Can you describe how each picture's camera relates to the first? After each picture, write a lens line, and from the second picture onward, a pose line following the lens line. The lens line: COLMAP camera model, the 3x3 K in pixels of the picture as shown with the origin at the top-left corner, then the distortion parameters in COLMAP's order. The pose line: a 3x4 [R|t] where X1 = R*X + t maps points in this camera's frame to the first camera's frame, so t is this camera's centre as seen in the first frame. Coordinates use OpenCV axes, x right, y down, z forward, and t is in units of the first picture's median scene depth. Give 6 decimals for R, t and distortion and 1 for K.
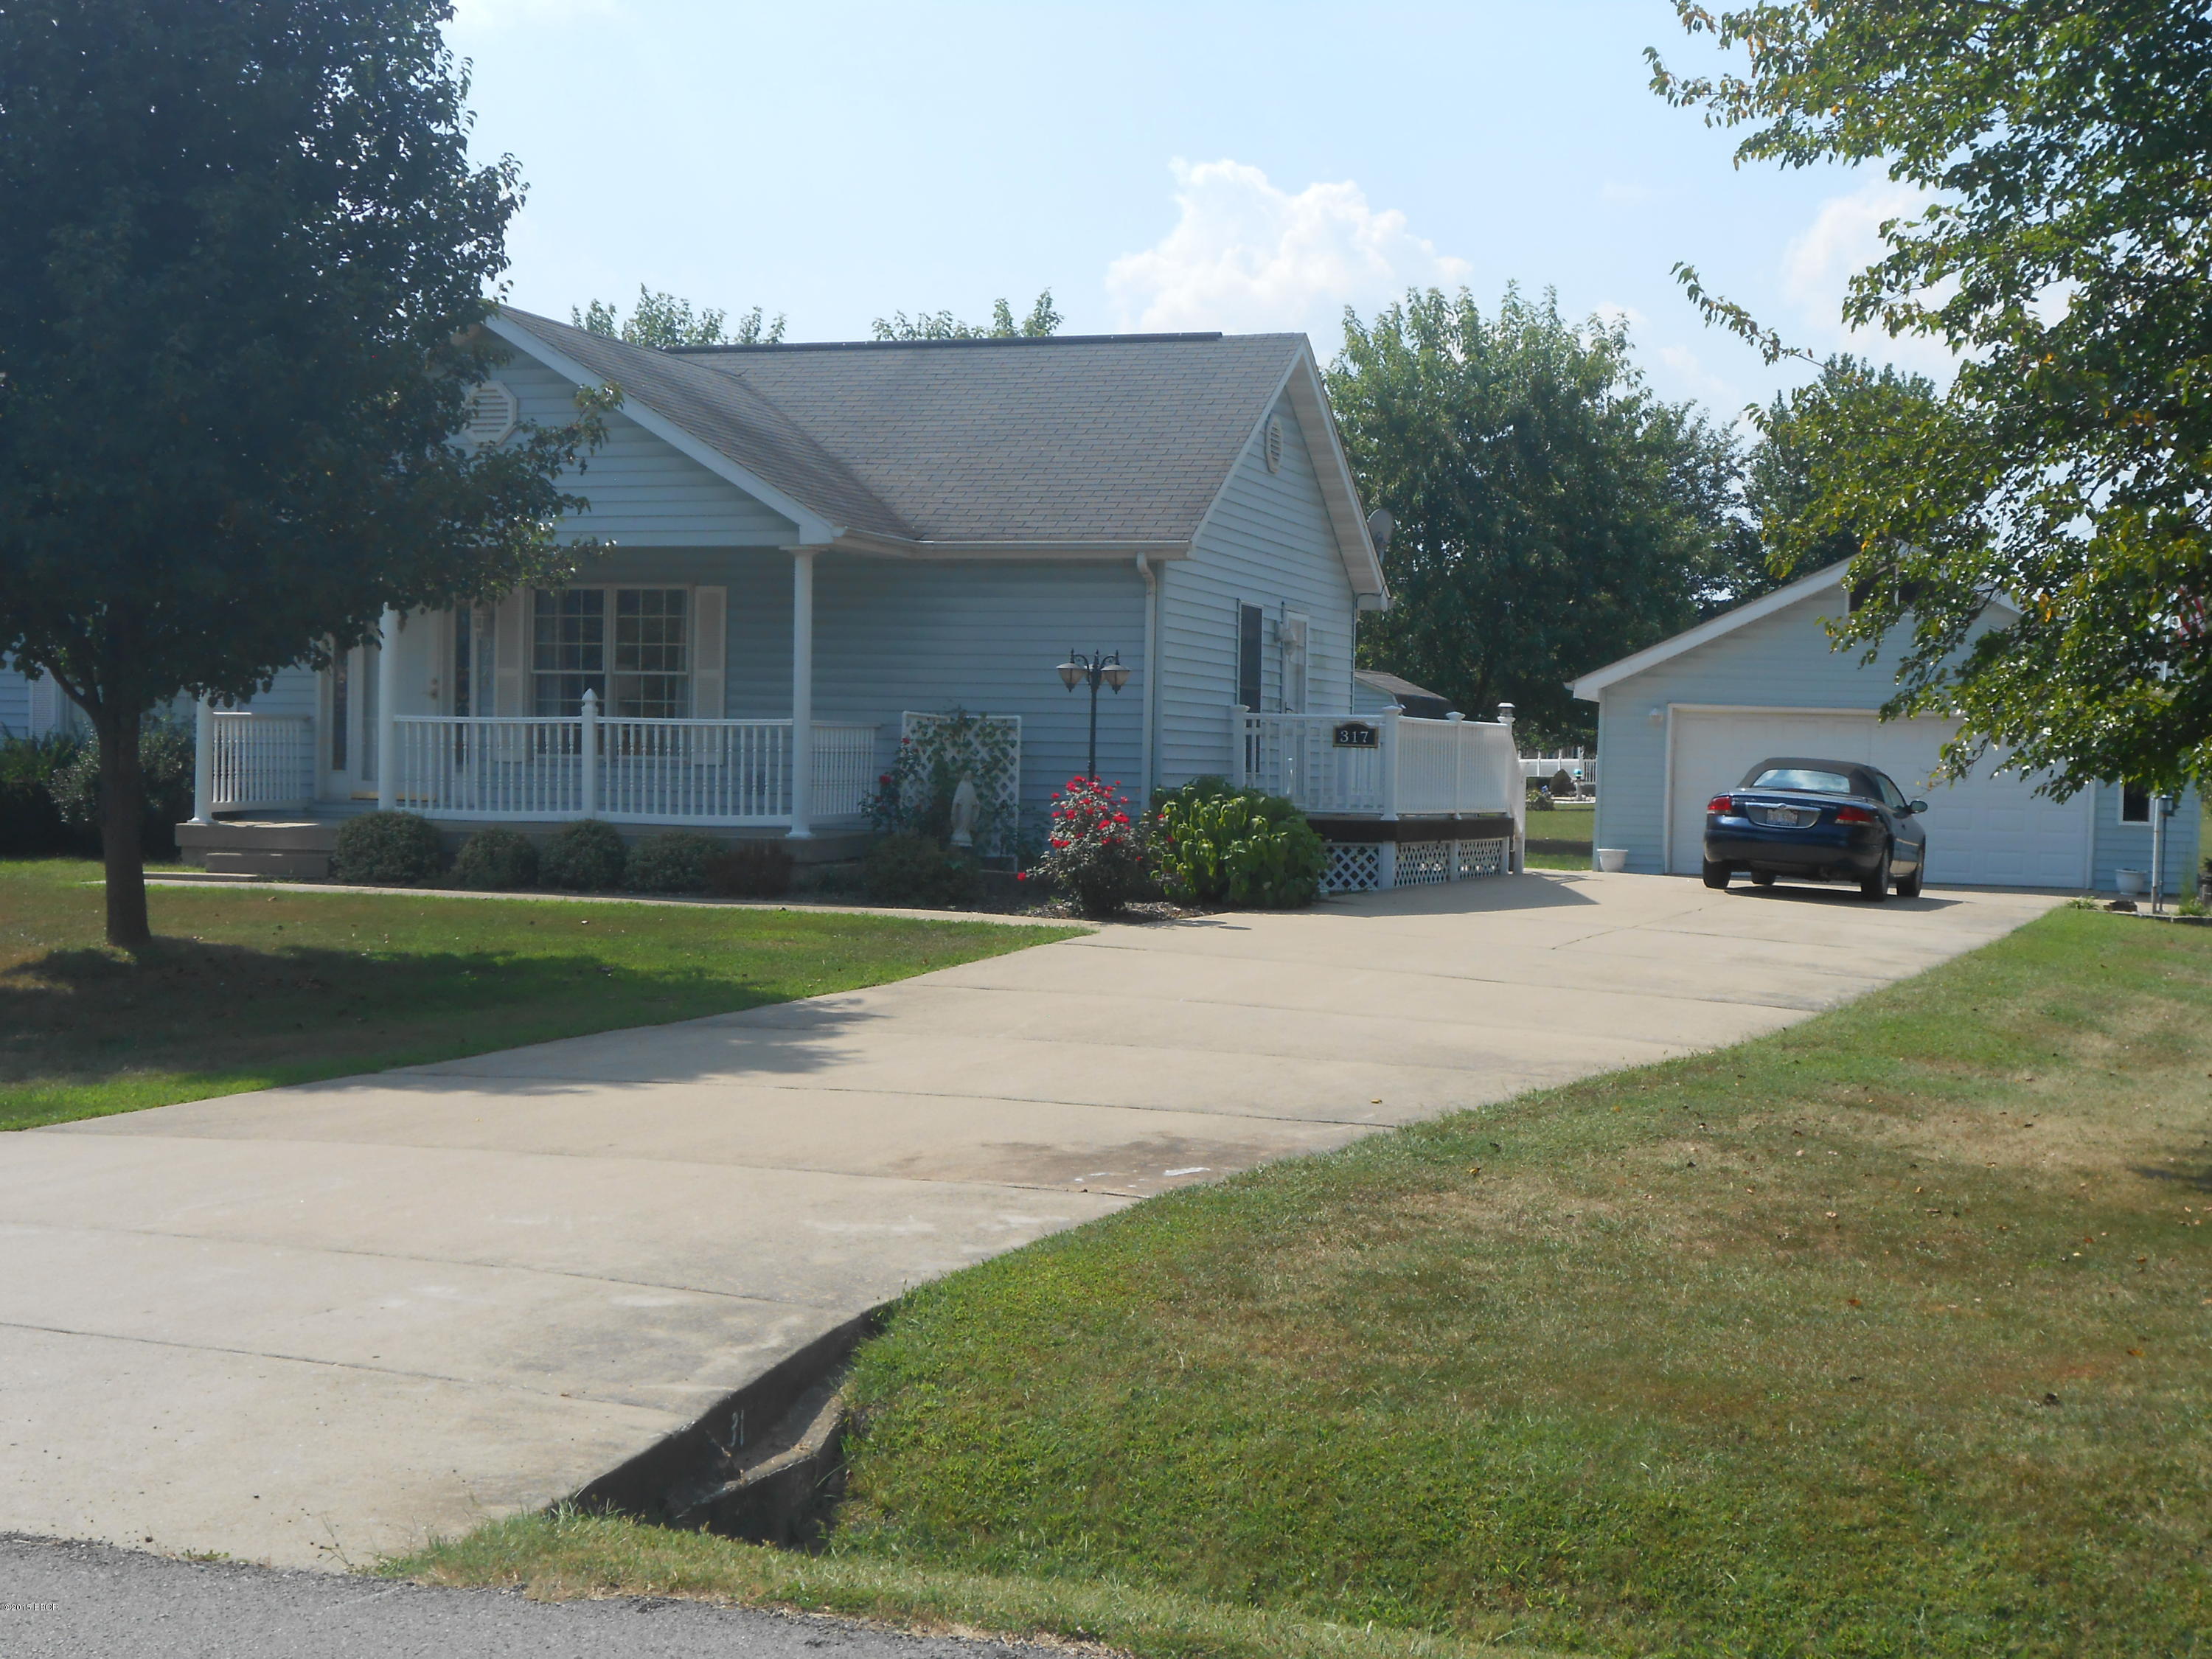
lens RADIAL K [[3190.6, 0, 1106.0], [0, 3190.6, 829.5], [0, 0, 1]] dist [-0.010867, -0.009059]
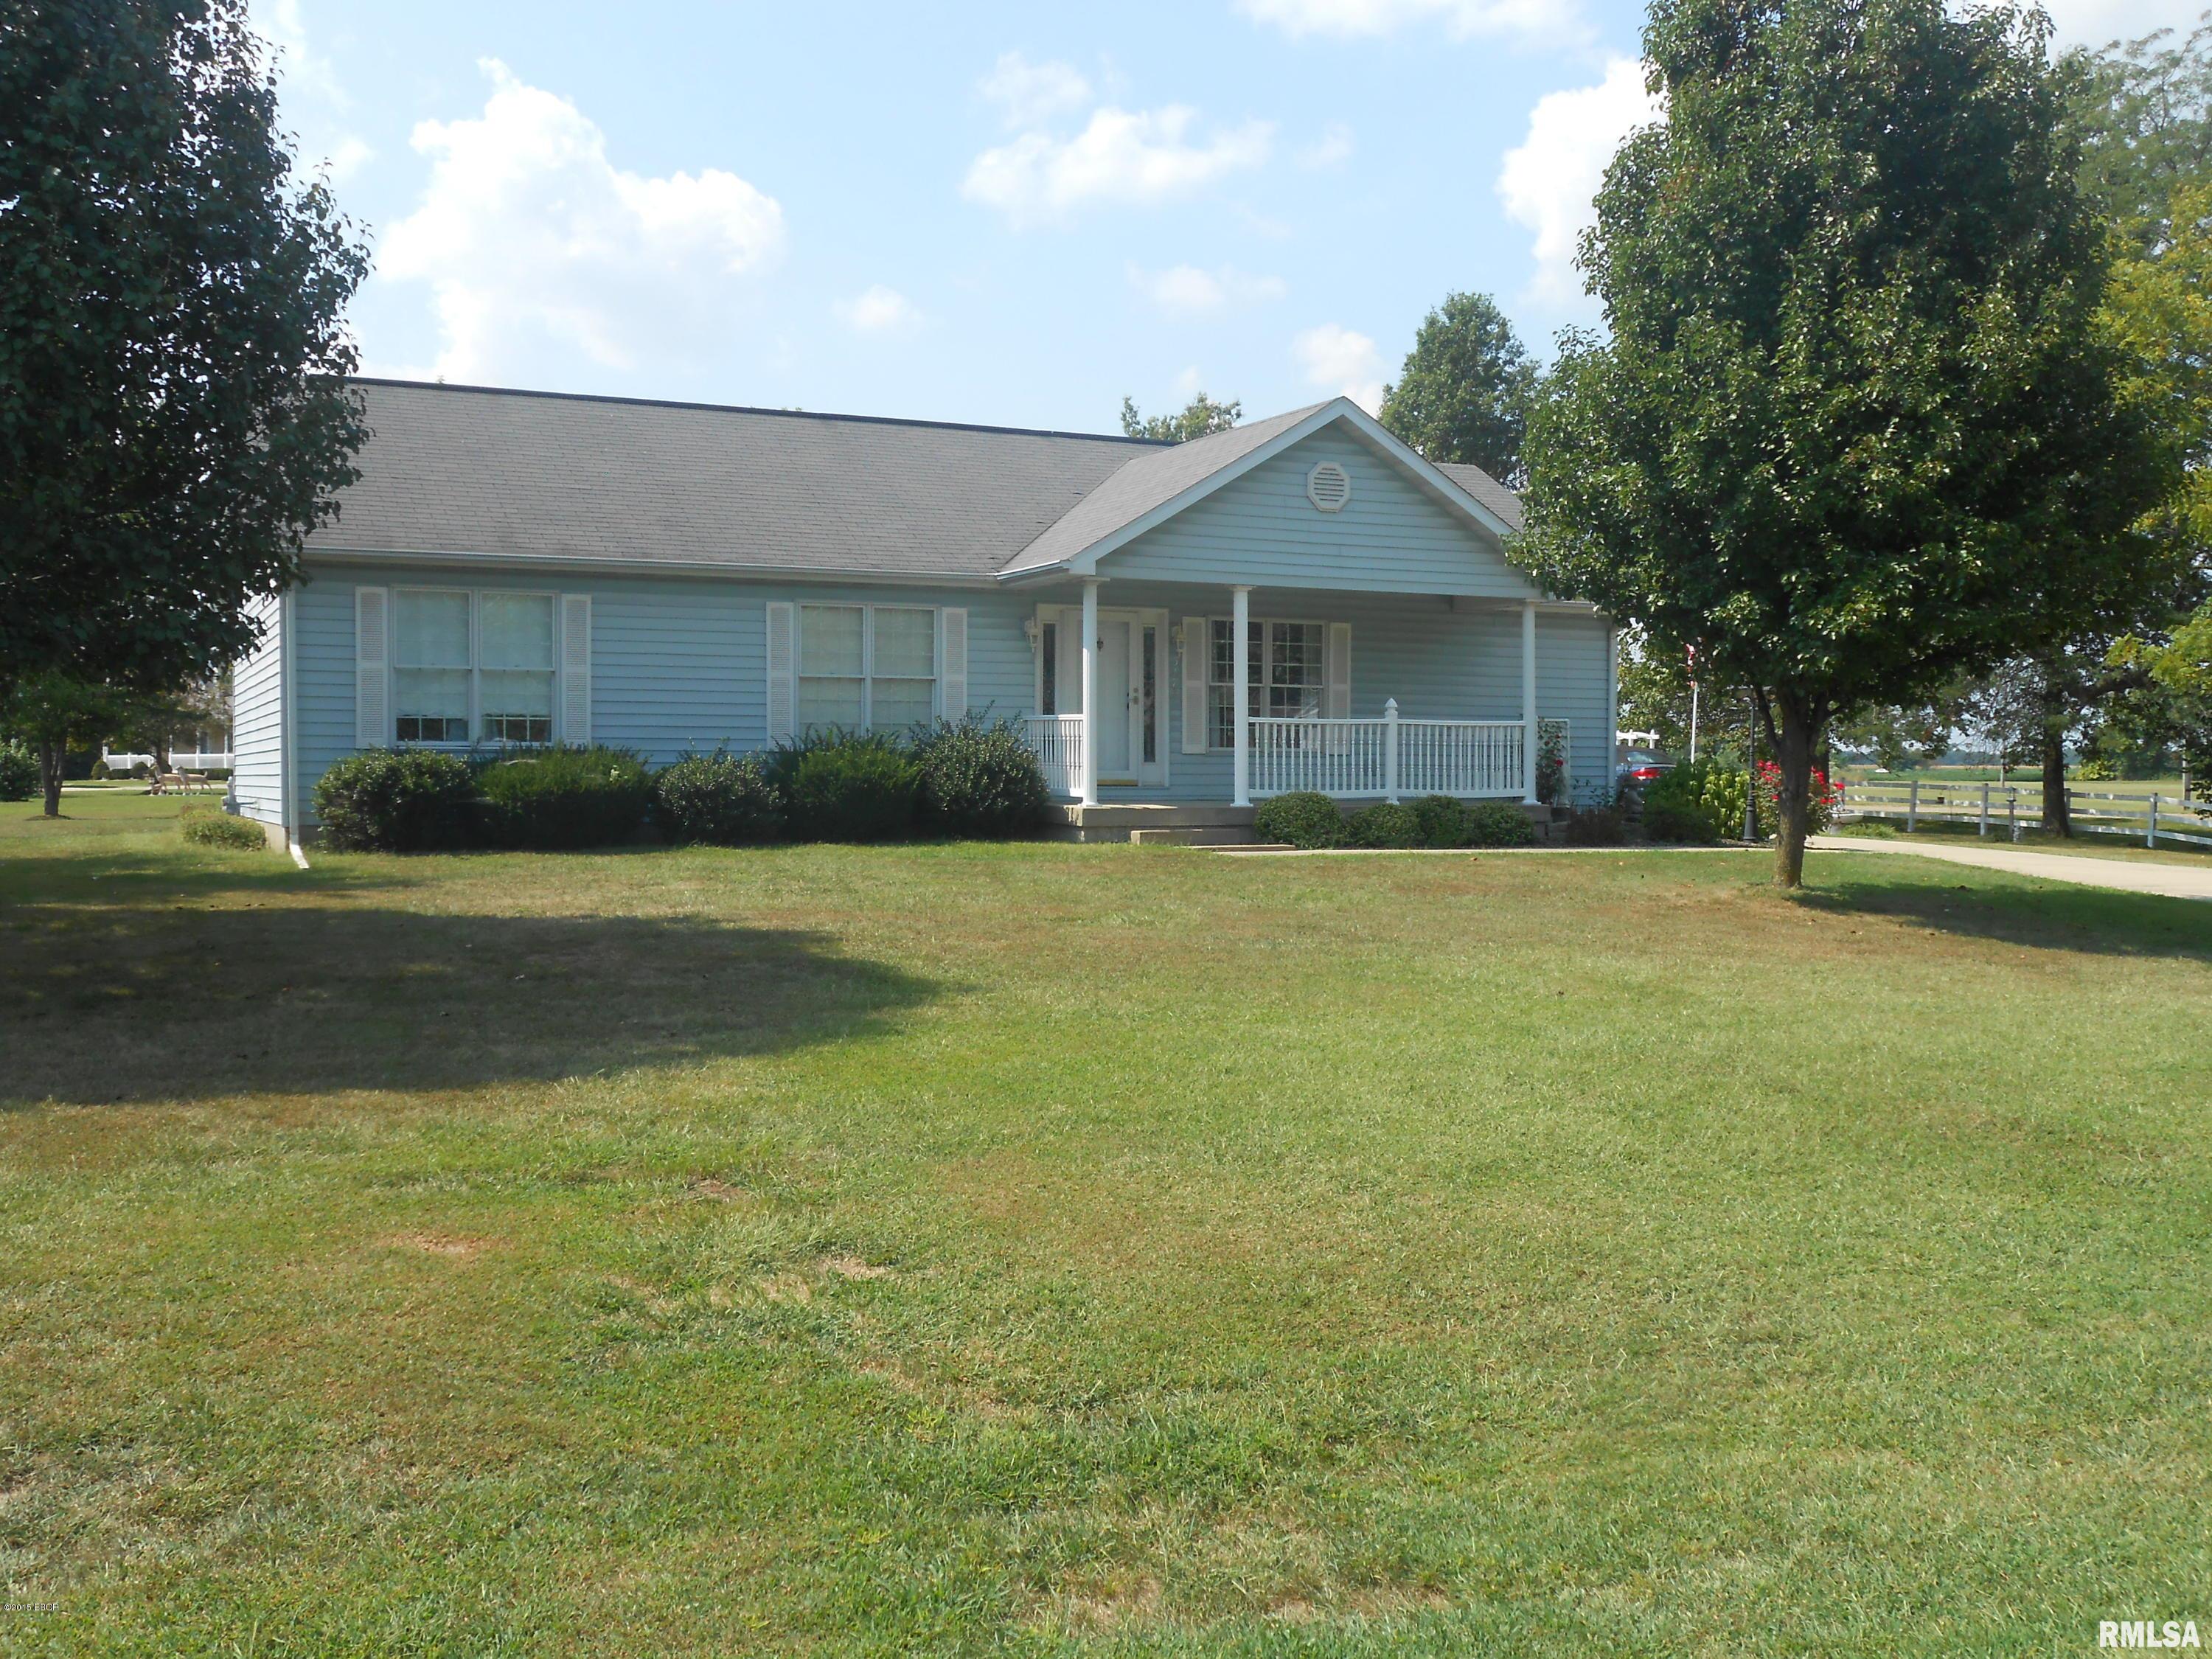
lens RADIAL K [[2121.8, 0, 1106.0], [0, 2121.8, 829.5], [0, 0, 1]] dist [0.002163, 0.000511]
pose [[0.727231, -0.035055, 0.685497, -0.852211], [0.023162, 0.999380, 0.026534, -0.015197], [-0.686002, -0.003419, 0.727592, 0.427413]]
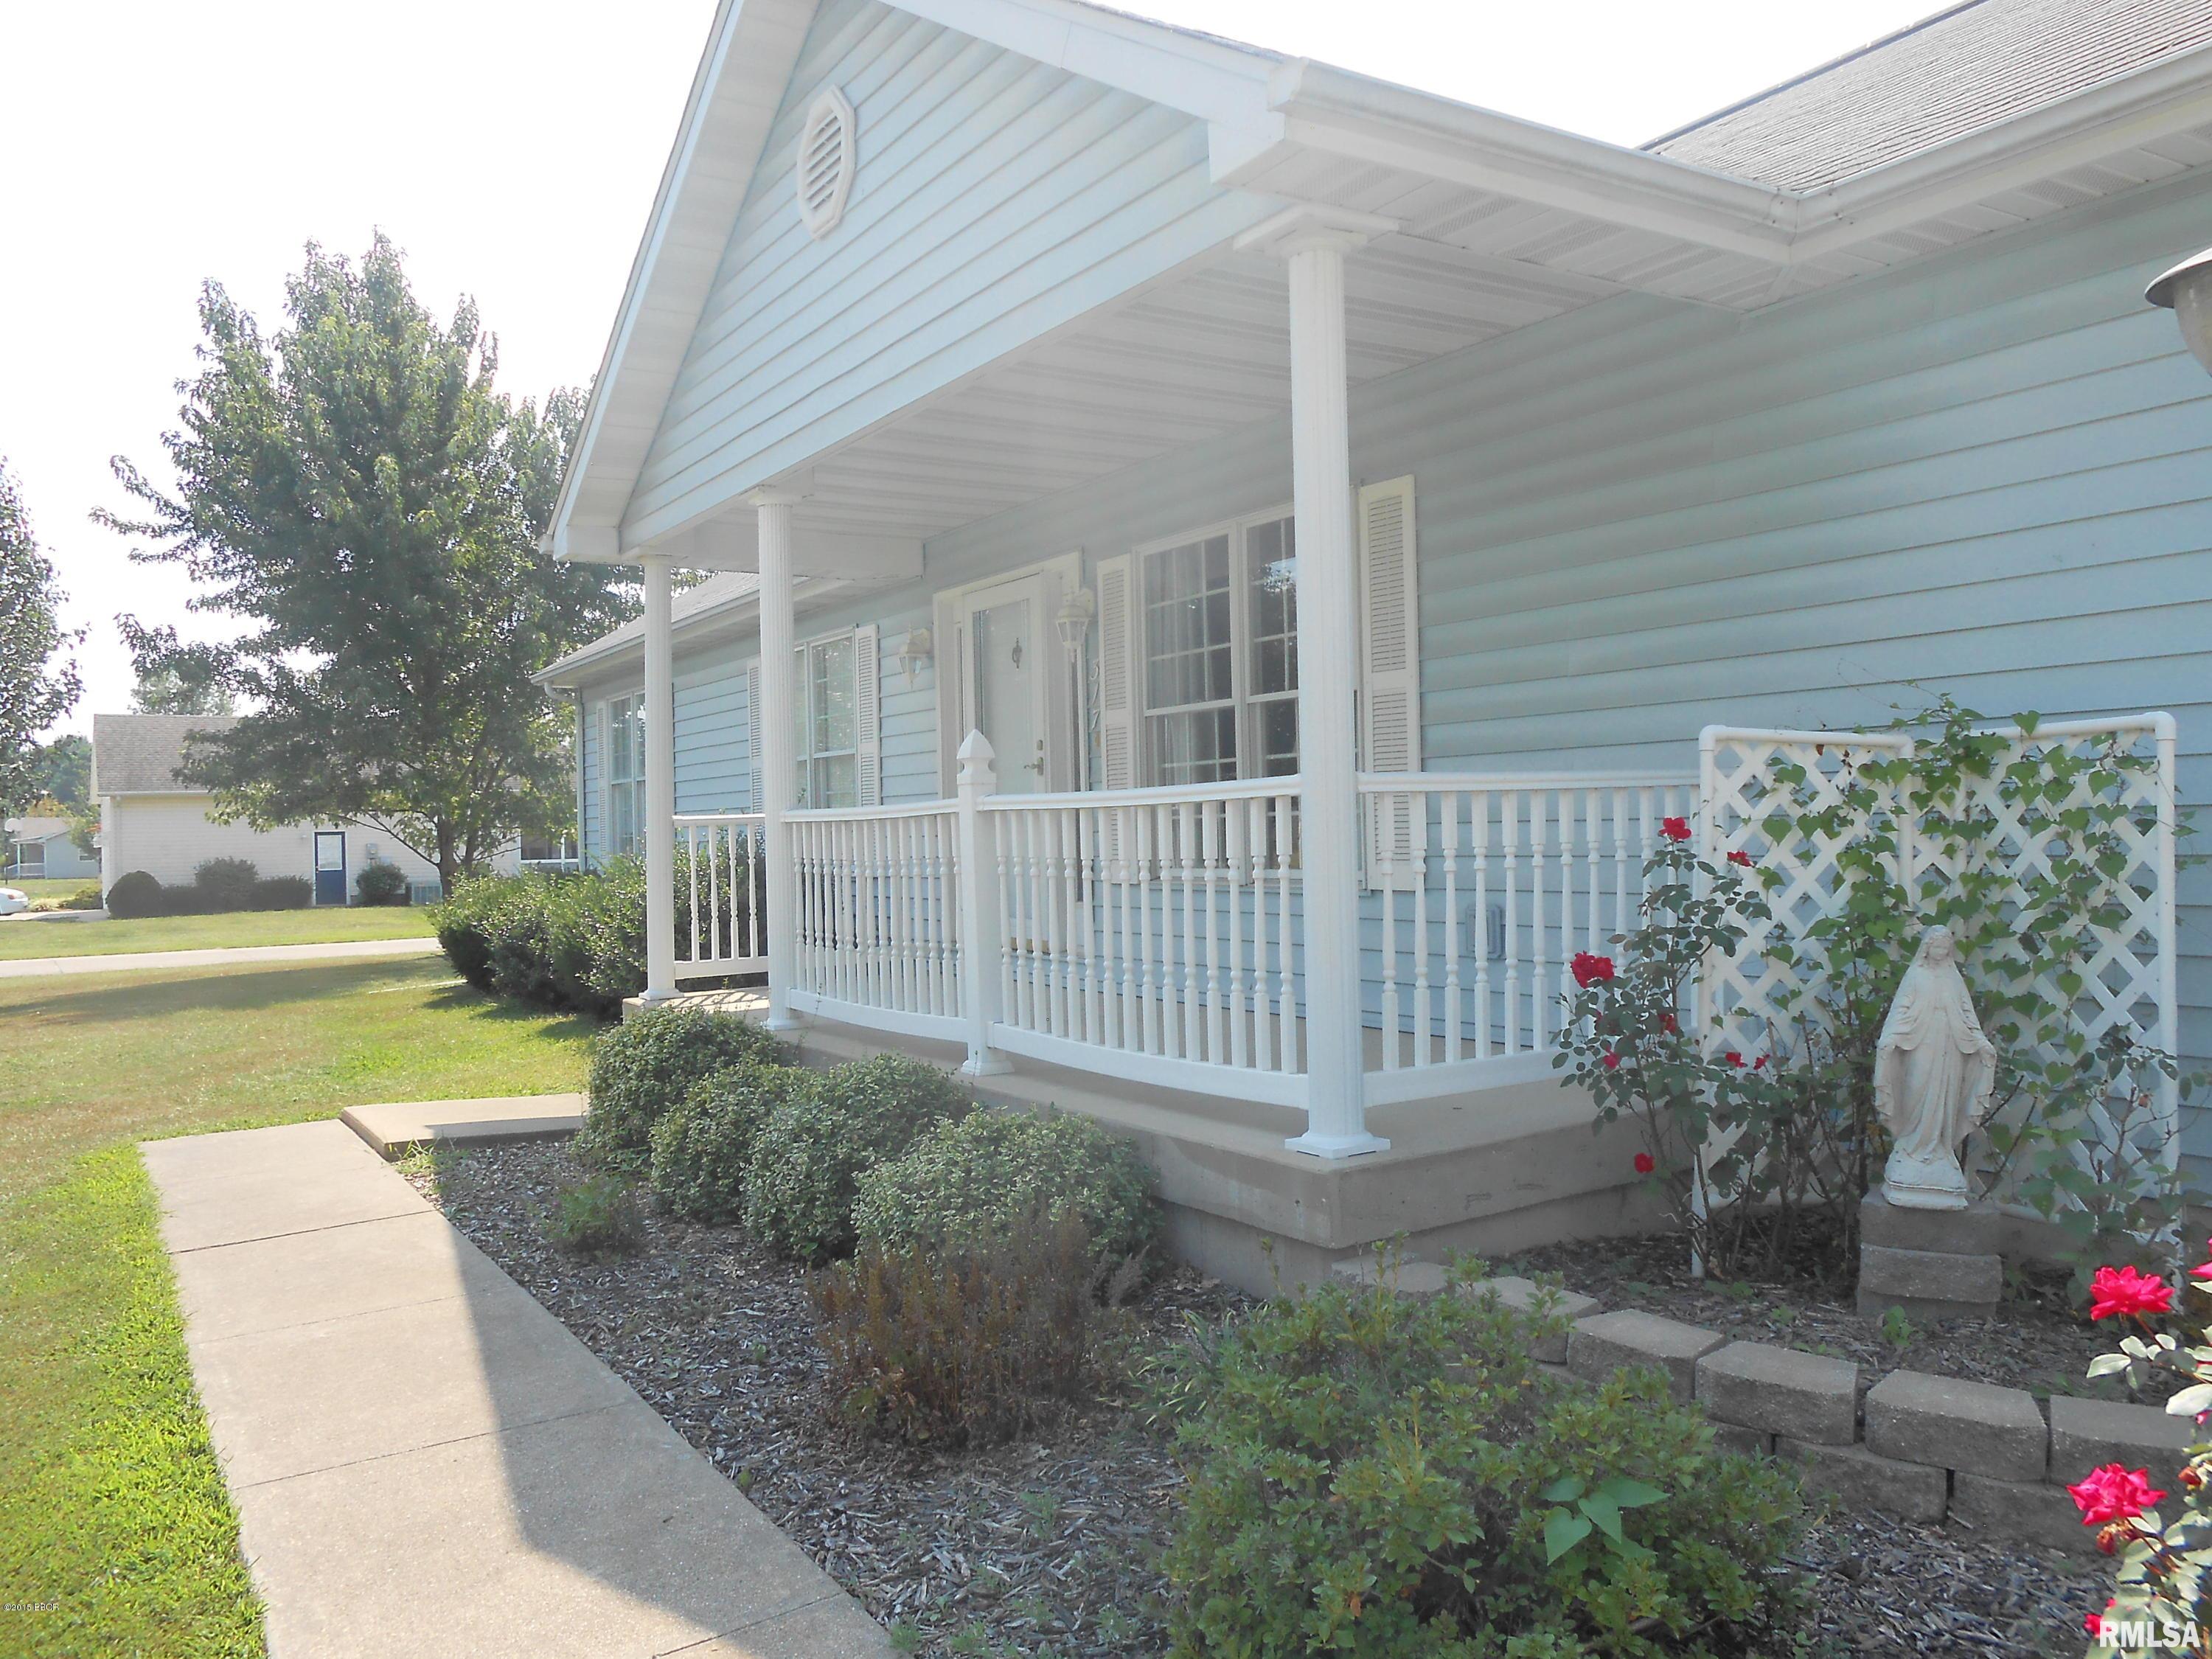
lens RADIAL K [[1700.3, 0, 1106.0], [0, 1700.3, 829.5], [0, 0, 1]] dist [-0.038341, -0.001291]
pose [[0.761152, -0.036987, -0.647518, -0.004308], [0.025982, 0.999310, -0.026540, -0.024280], [0.648052, 0.003377, 0.761588, 0.831069]]
